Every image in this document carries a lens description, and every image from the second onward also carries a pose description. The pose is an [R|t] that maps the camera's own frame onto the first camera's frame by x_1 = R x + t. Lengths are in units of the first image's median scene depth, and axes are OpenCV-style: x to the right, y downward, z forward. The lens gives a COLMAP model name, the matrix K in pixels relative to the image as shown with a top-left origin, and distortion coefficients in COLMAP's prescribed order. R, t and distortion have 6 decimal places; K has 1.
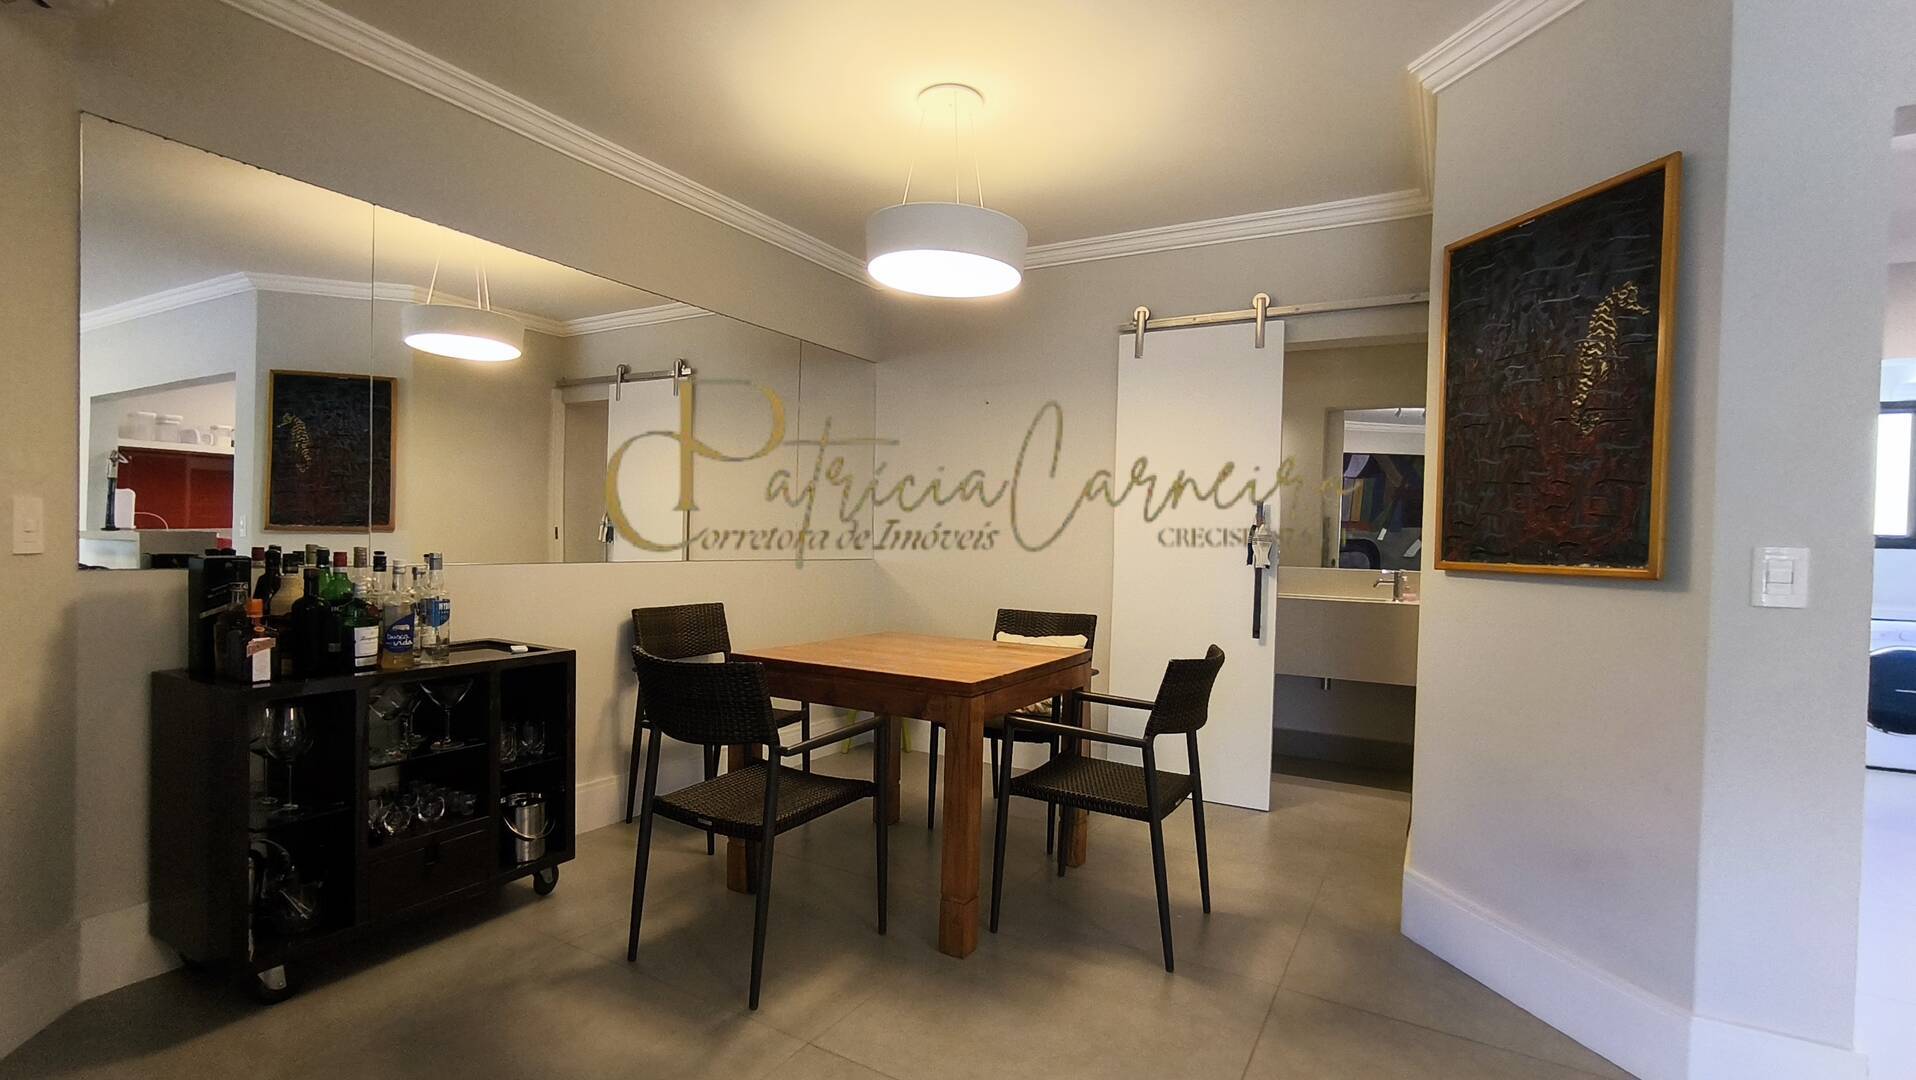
lens RADIAL K [[878.4, 0, 955.6], [0, 878.4, 556.6], [0, 0, 1]] dist [-0.060521, 0.057552]
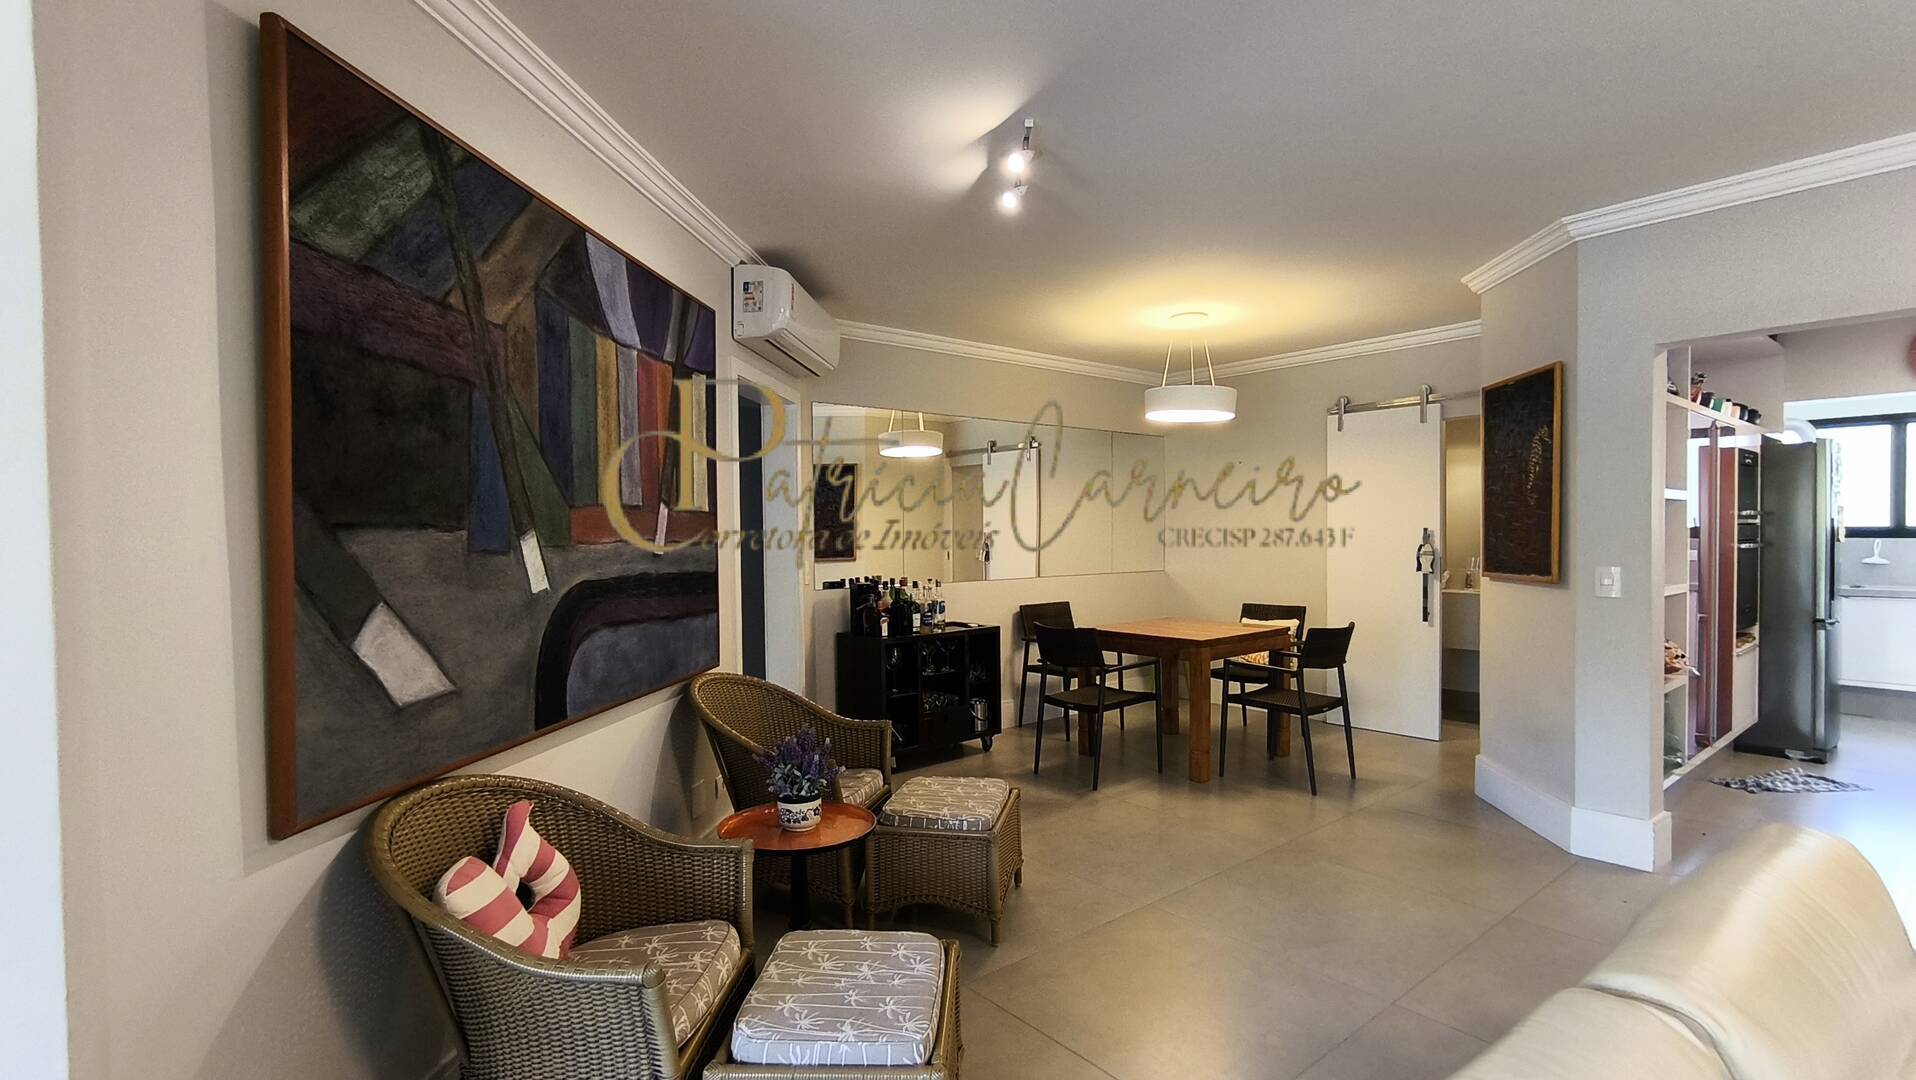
lens RADIAL K [[878.4, 0, 955.6], [0, 878.4, 556.6], [0, 0, 1]] dist [-0.060521, 0.057552]
pose [[0.934537, -0.027334, -0.354815, 0.192958], [0.027874, 0.999605, -0.003591, -0.049131], [0.354773, -0.006534, 0.934930, -0.970513]]
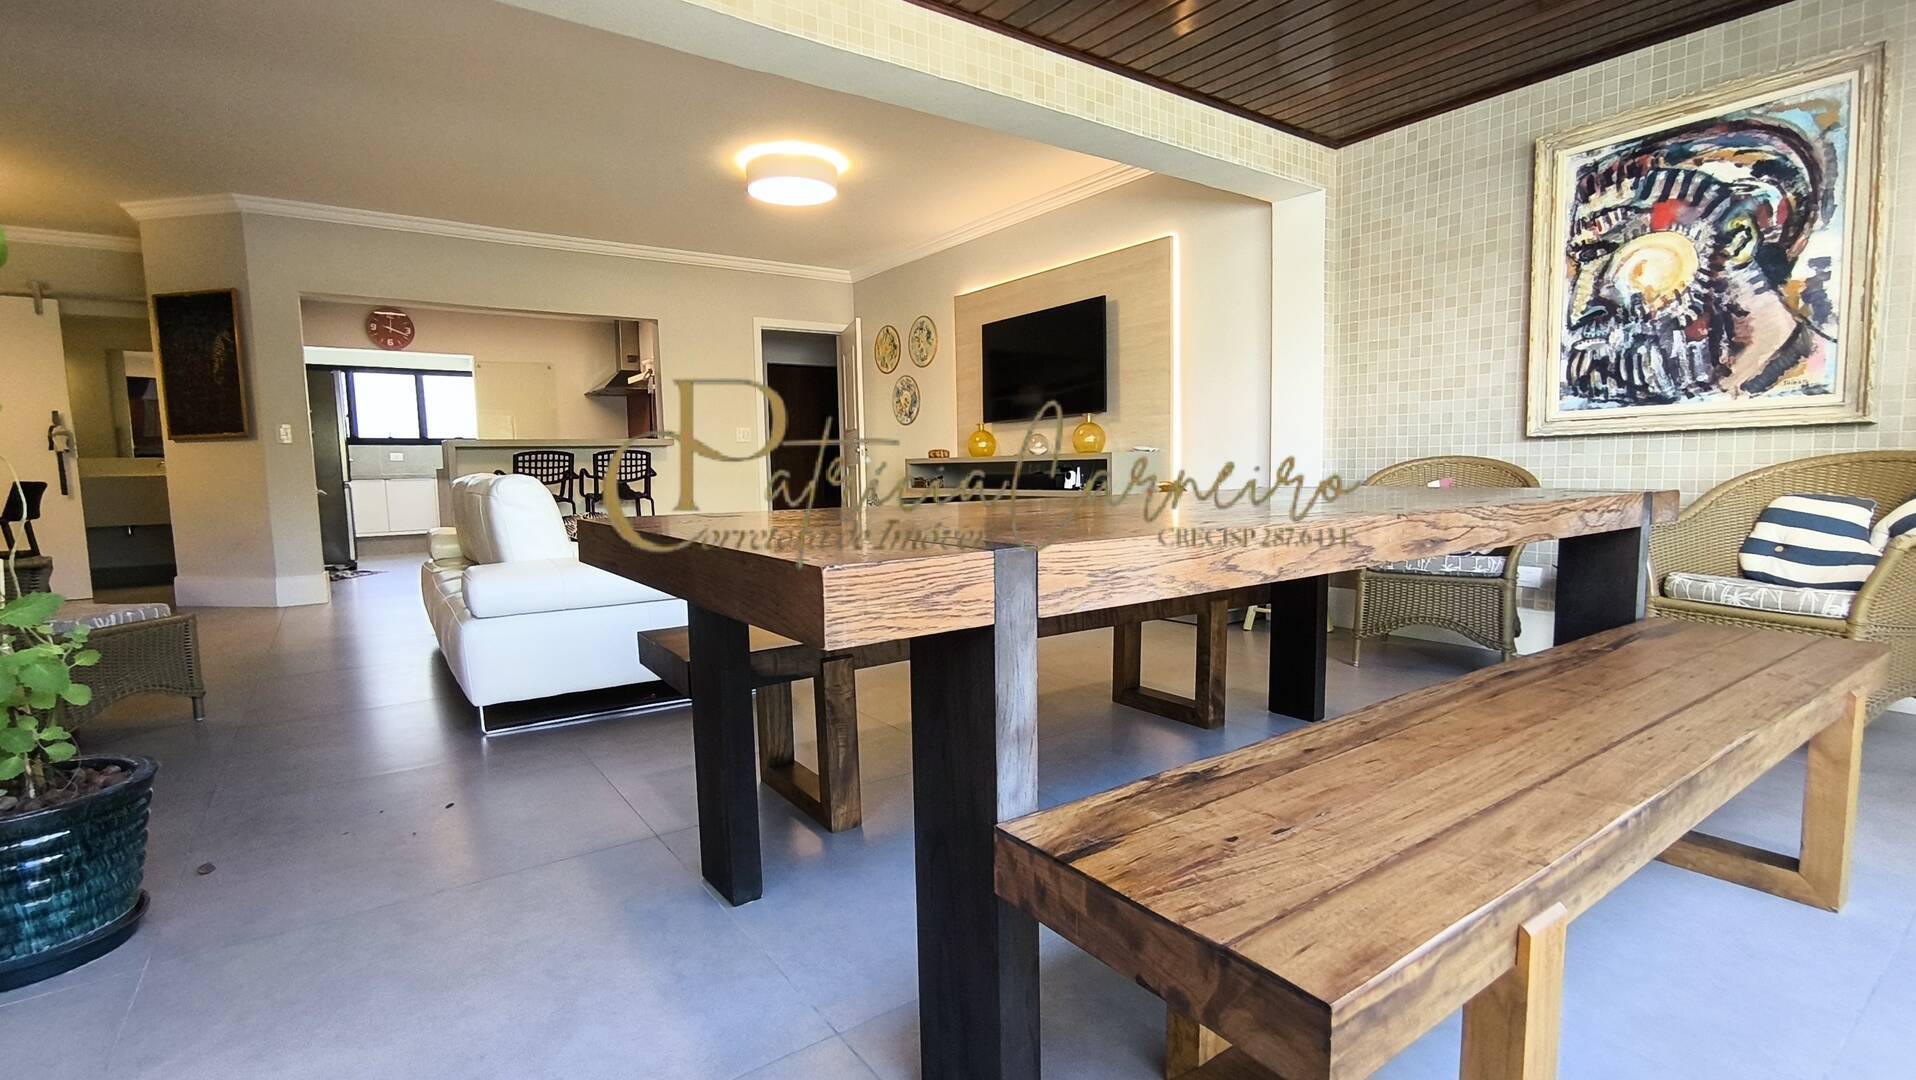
lens RADIAL K [[871.9, 0, 954.9], [0, 871.9, 548.6], [0, 0, 1]] dist [-0.022757, 0.013009]
pose [[0.415548, -0.118848, 0.901773, -0.670723], [0.056278, 0.992887, 0.104923, 0.177820], [-0.907828, 0.007149, 0.419281, -1.838012]]
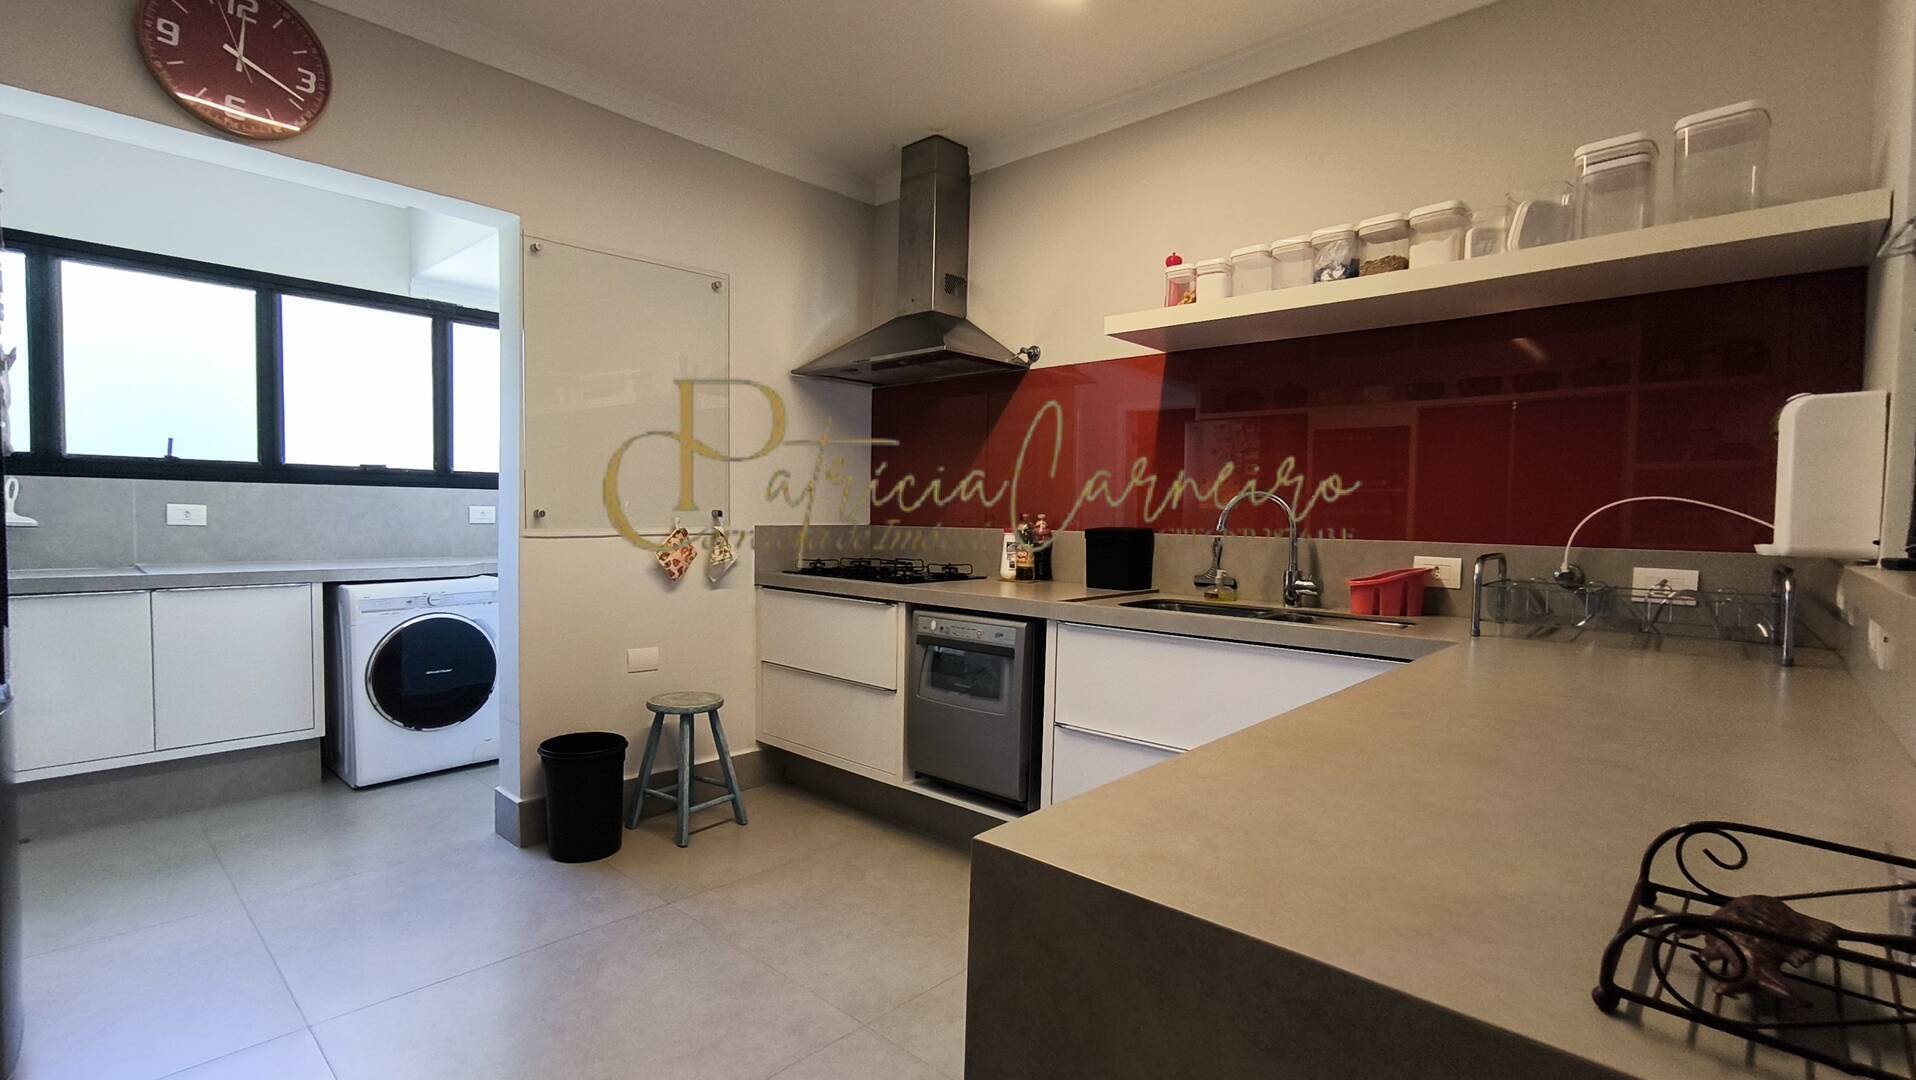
lens RADIAL K [[871.9, 0, 954.9], [0, 871.9, 548.6], [0, 0, 1]] dist [-0.022757, 0.013009]
pose [[0.224345, -0.063938, 0.972410, 0.880879], [0.014680, 0.997954, 0.062231, 0.010823], [-0.974399, 0.000314, 0.224824, 0.745448]]
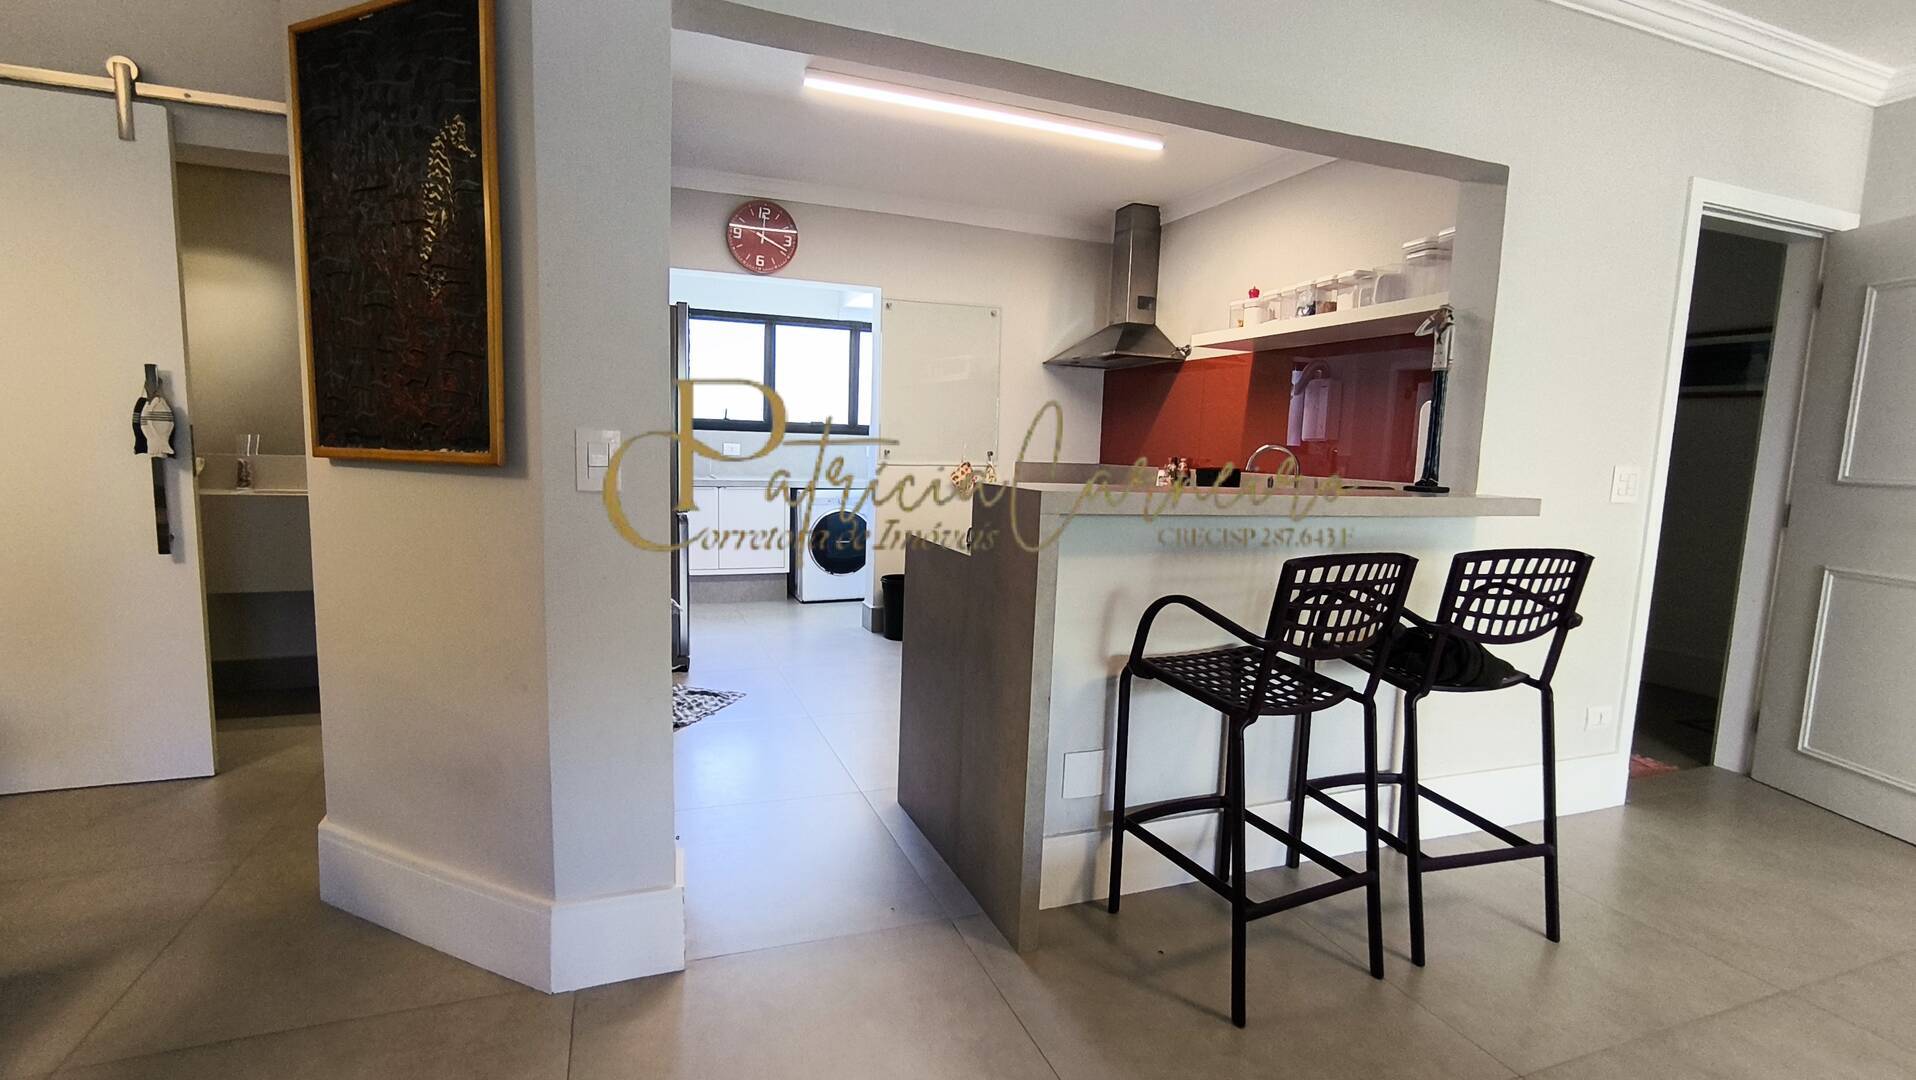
lens RADIAL K [[871.9, 0, 954.9], [0, 871.9, 548.6], [0, 0, 1]] dist [-0.022757, 0.013009]
pose [[0.632622, -0.095981, 0.768490, 0.314460], [0.001877, 0.992478, 0.122412, 0.001880], [-0.774458, -0.075998, 0.628043, 0.043069]]
